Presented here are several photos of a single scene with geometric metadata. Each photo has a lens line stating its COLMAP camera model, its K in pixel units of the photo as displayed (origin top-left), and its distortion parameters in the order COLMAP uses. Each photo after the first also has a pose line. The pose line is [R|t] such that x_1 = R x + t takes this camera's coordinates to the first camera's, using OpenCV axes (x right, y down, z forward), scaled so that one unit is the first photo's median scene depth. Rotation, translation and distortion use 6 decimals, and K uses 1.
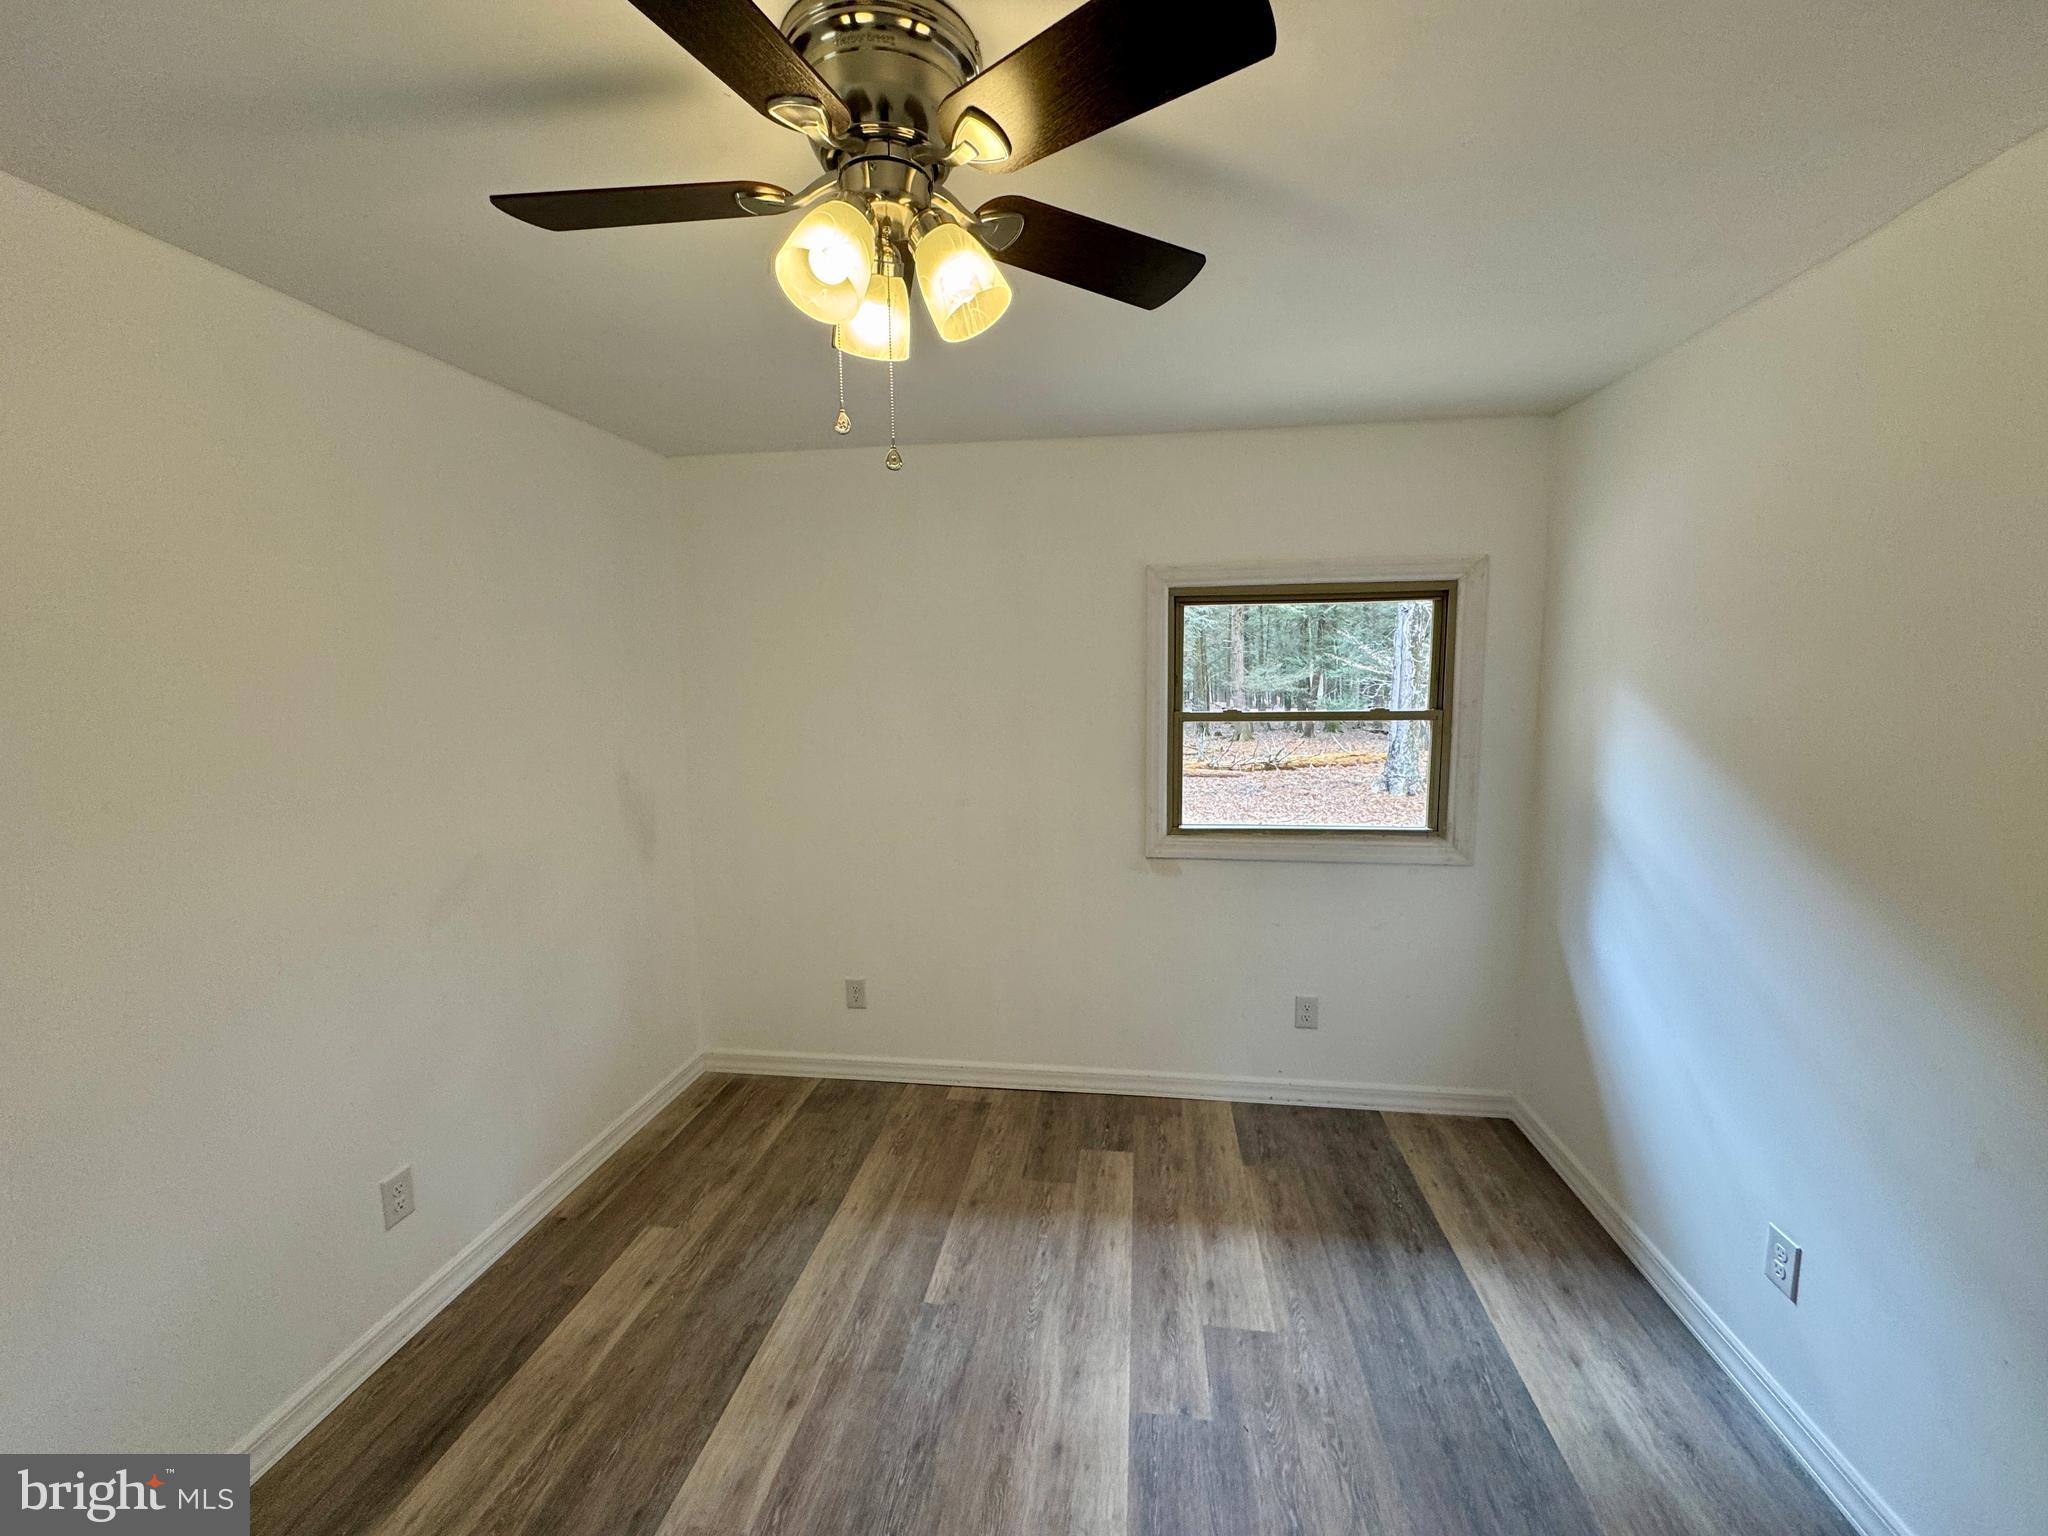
lens RADIAL K [[814.1, 0, 1022.1], [0, 814.1, 761.6], [0, 0, 1]] dist [-0.002195, -0.000112]
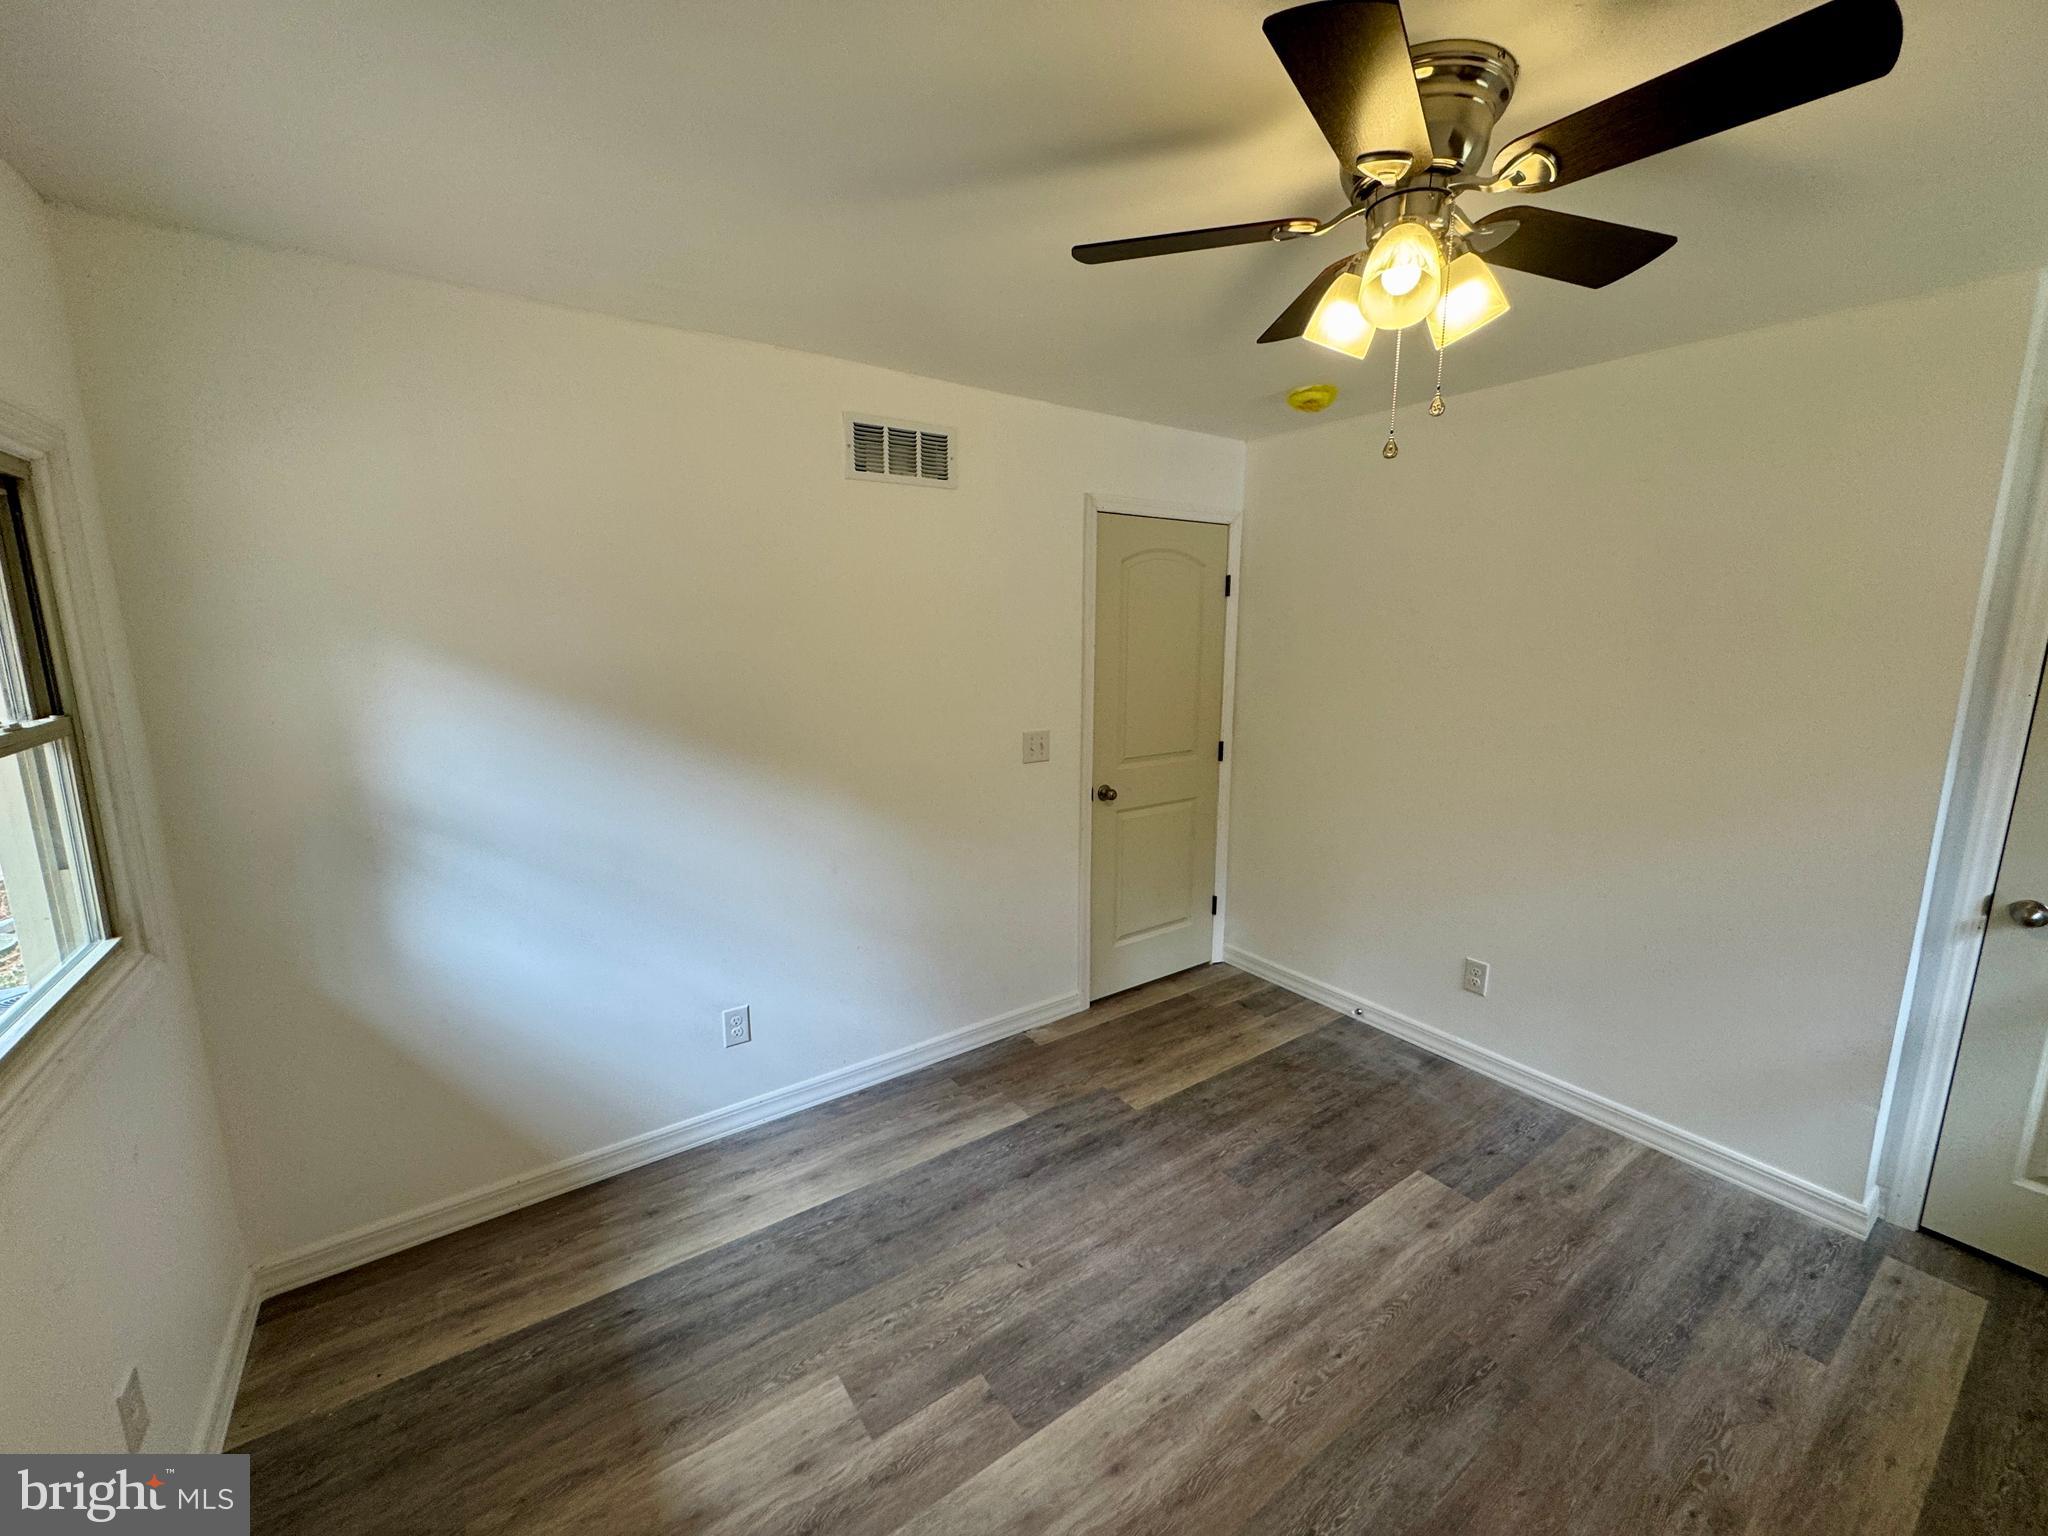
lens RADIAL K [[814.1, 0, 1022.1], [0, 814.1, 761.6], [0, 0, 1]] dist [-0.002195, -0.000112]
pose [[-0.680871, -0.119003, 0.722670, -0.271235], [0.087970, 0.966280, 0.242000, -0.105956], [-0.727101, 0.228345, -0.647444, 0.876992]]
